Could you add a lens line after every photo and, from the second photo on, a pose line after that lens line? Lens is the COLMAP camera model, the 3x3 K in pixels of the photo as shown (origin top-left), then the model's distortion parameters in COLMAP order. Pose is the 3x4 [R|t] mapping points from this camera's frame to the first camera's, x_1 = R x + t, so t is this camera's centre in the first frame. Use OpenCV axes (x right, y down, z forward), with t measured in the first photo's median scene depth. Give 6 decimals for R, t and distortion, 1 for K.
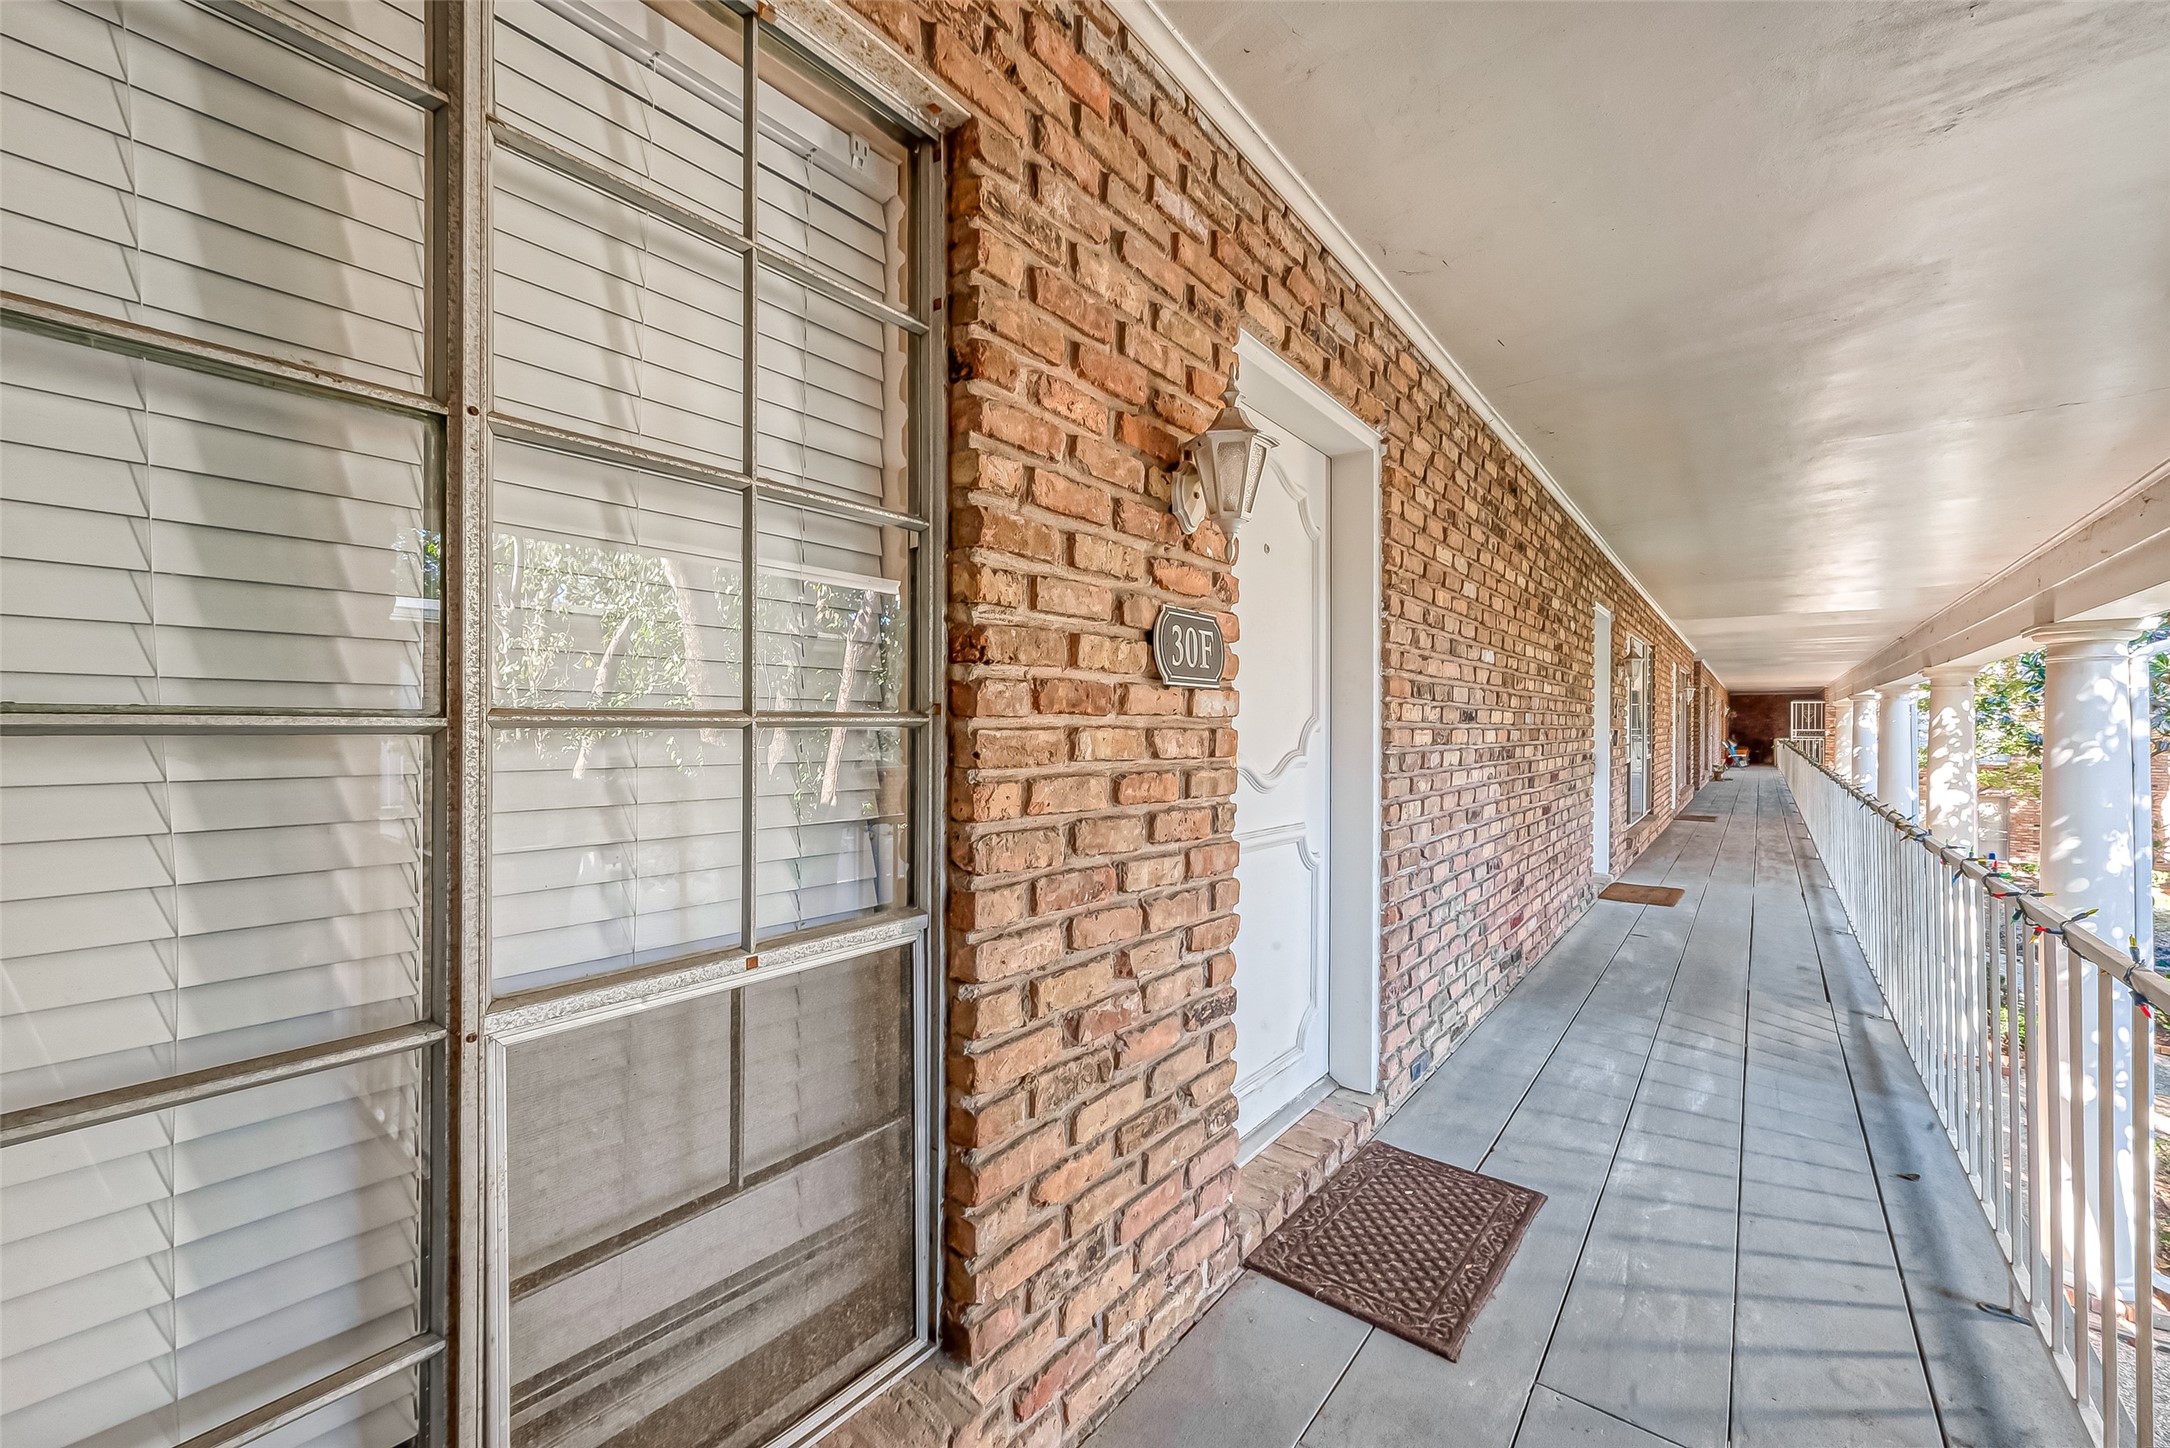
lens RADIAL K [[857.3, 0, 1084.5], [0, 857.3, 725.4], [0, 0, 1]] dist [0.001228, -0.000169]
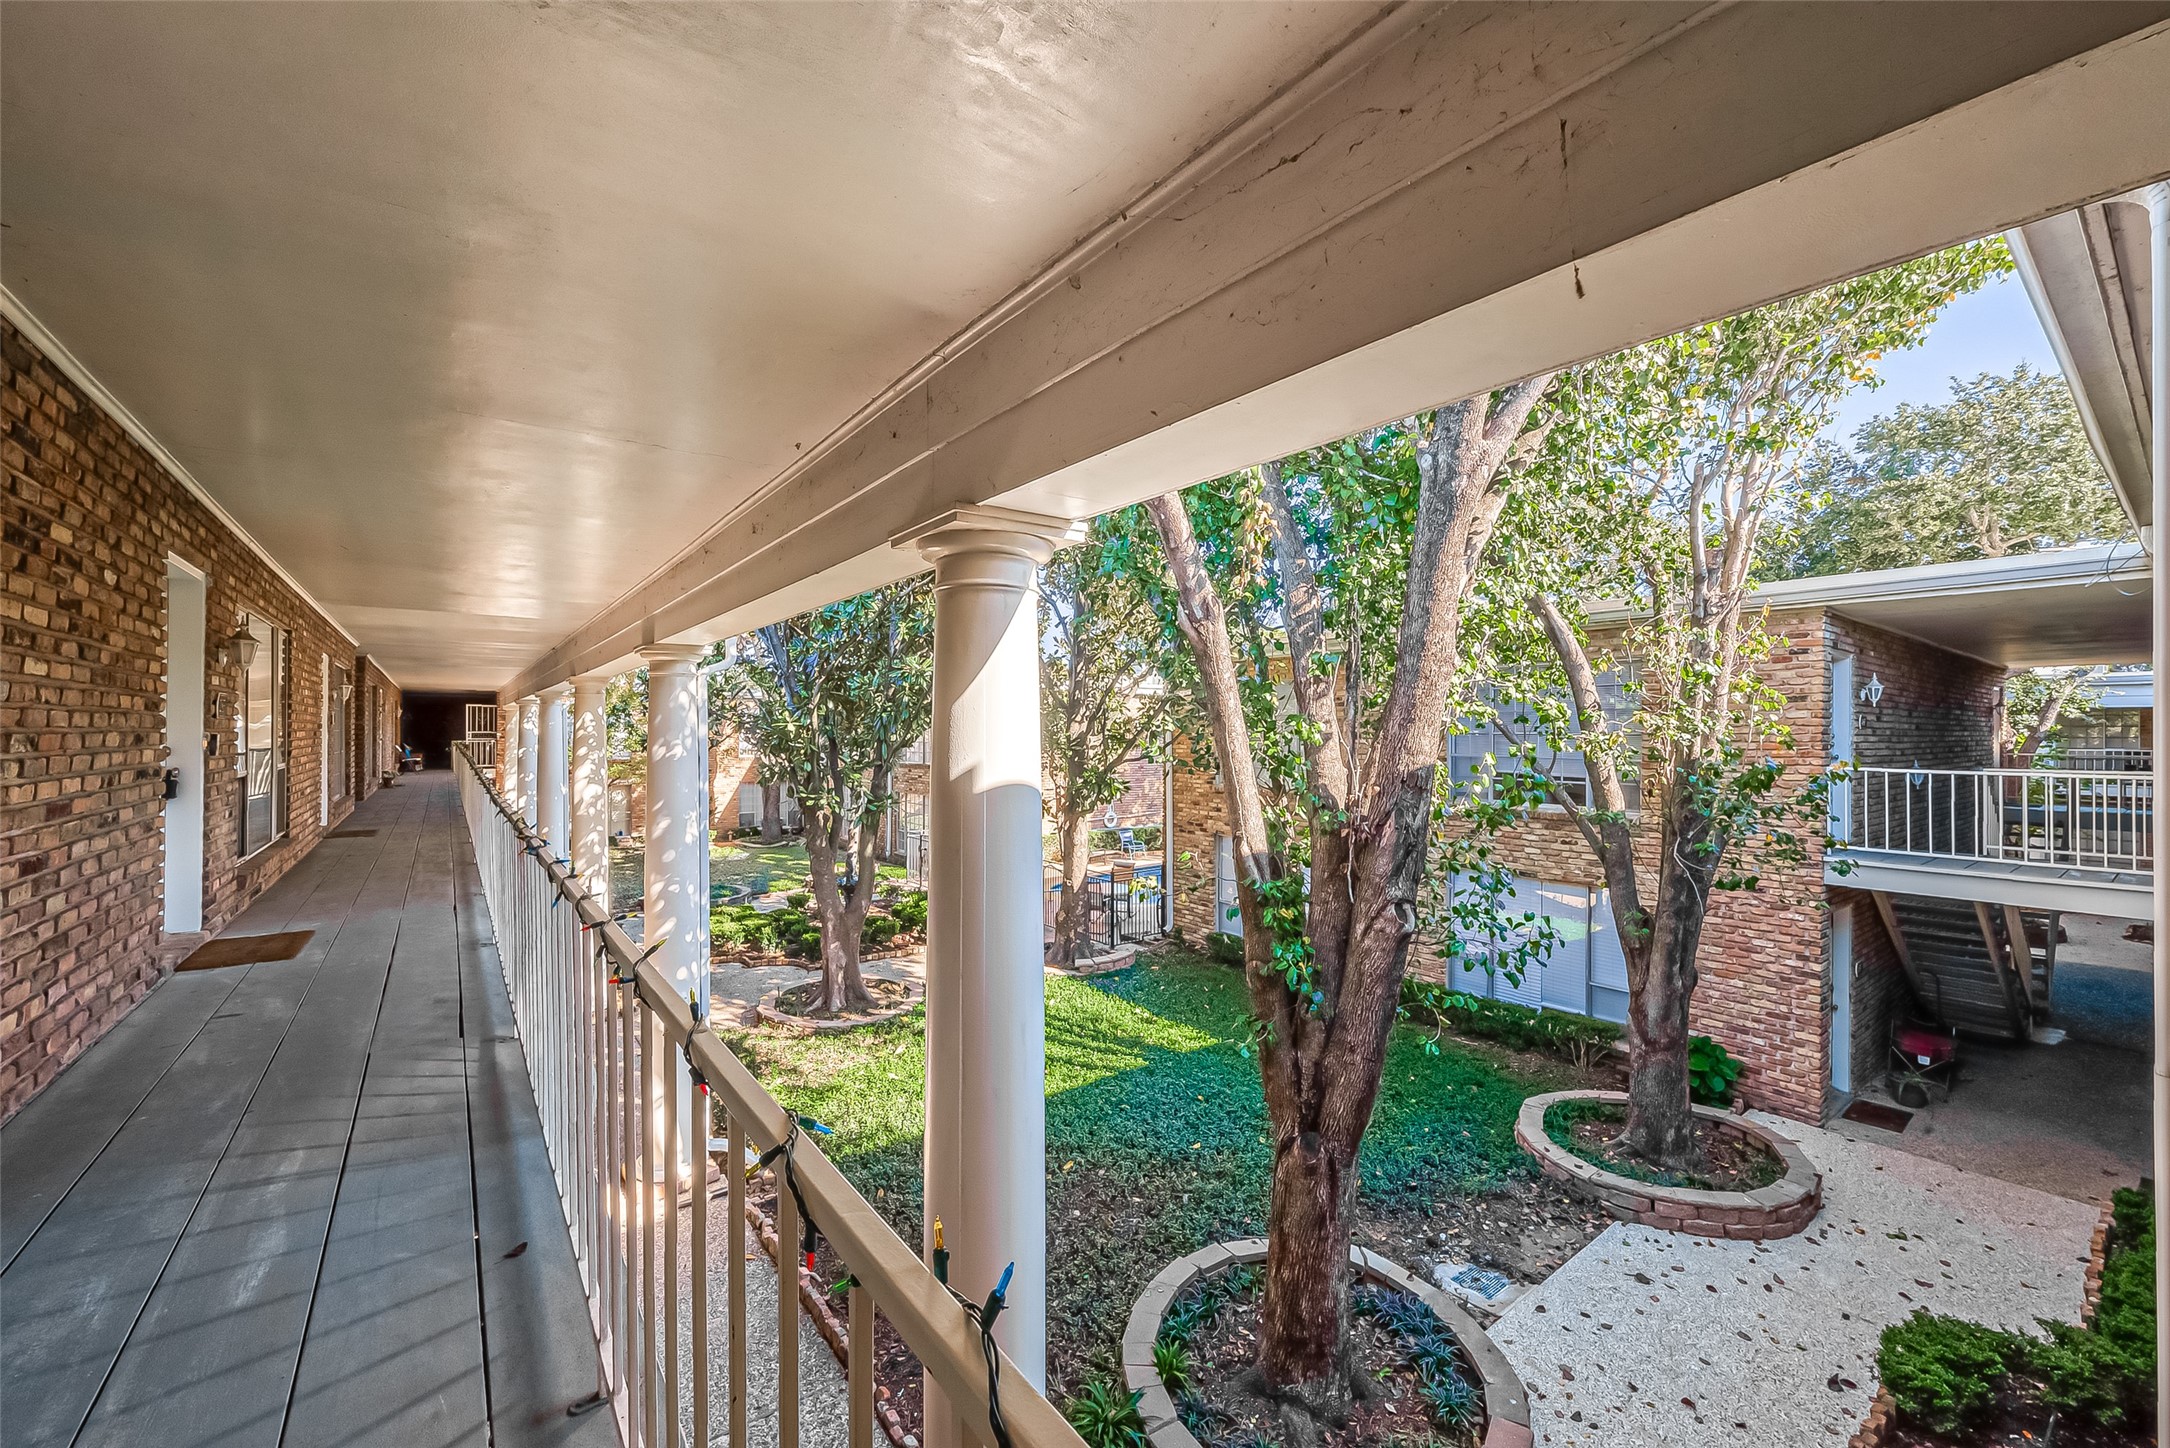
lens RADIAL K [[857.3, 0, 1084.5], [0, 857.3, 725.4], [0, 0, 1]] dist [0.001228, -0.000169]
pose [[0.261335, 0.002136, 0.965246, 0.096194], [0.000800, 0.999997, -0.002429, 0.000274], [-0.965248, 0.001407, 0.261332, 0.077576]]
